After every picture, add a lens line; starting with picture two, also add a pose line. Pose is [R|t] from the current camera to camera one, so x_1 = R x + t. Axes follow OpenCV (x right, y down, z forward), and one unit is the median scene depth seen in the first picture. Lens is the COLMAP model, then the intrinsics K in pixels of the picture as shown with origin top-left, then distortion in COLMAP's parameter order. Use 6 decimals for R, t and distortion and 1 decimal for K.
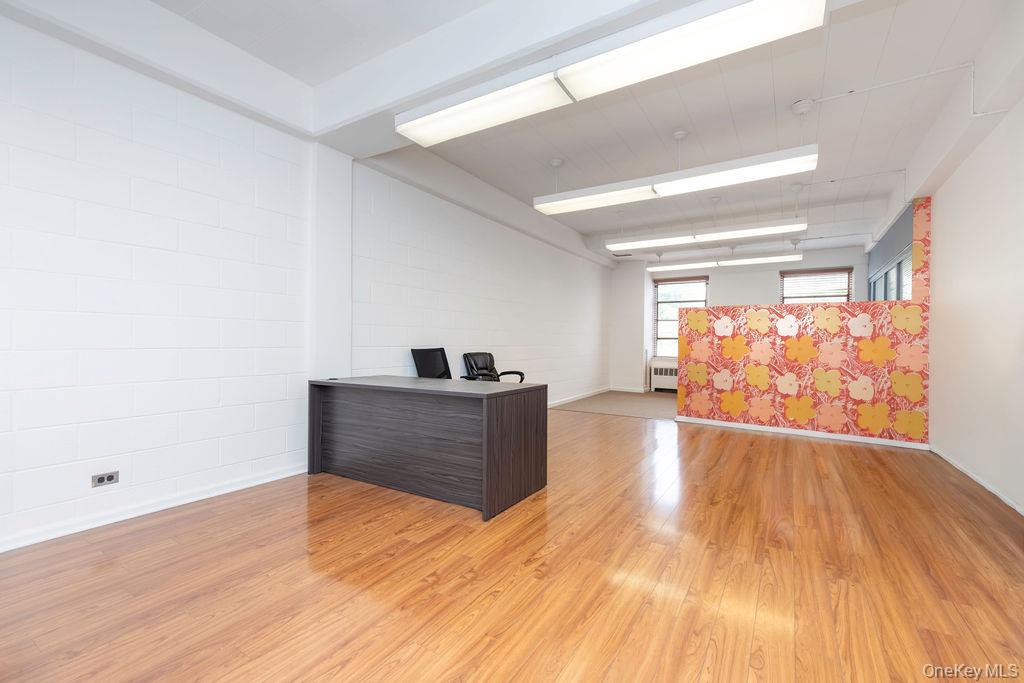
lens RADIAL K [[447.0, 0, 507.9], [0, 447.0, 336.5], [0, 0, 1]] dist [0.003649, 0.000378]
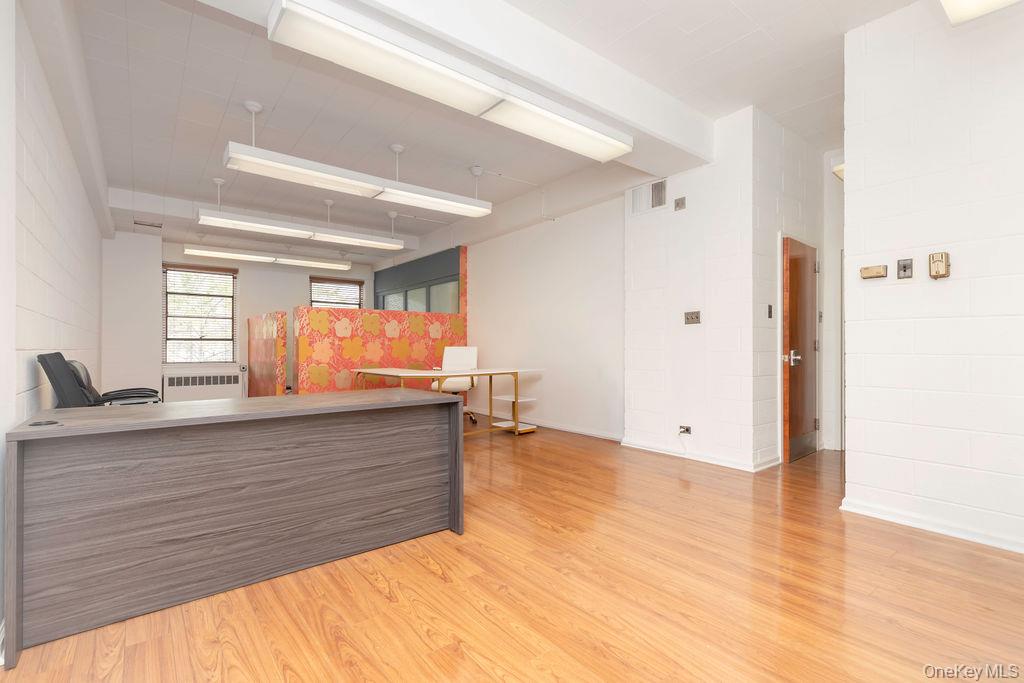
lens RADIAL K [[479.0, 0, 514.0], [0, 479.0, 341.7], [0, 0, 1]] dist [0.012725, 0.000268]
pose [[0.330671, 0.001322, 0.943745, -0.431268], [-0.008666, 0.999961, 0.001635, 0.004400], [-0.943706, -0.008719, 0.330670, 0.257446]]
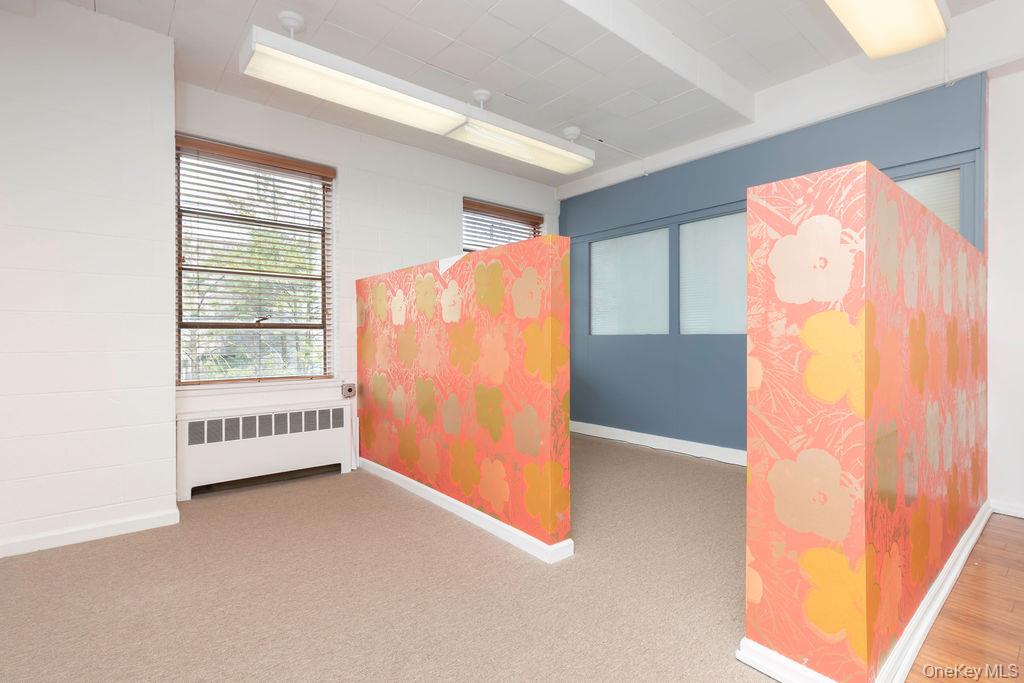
lens RADIAL K [[479.0, 0, 510.9], [0, 479.0, 336.0], [0, 0, 1]] dist [0.012725, 0.000268]
pose [[0.307663, -0.005572, 0.951479, 0.138543], [-0.009643, 0.999913, 0.008973, 0.013140], [-0.951447, -0.011935, 0.307582, 1.130878]]
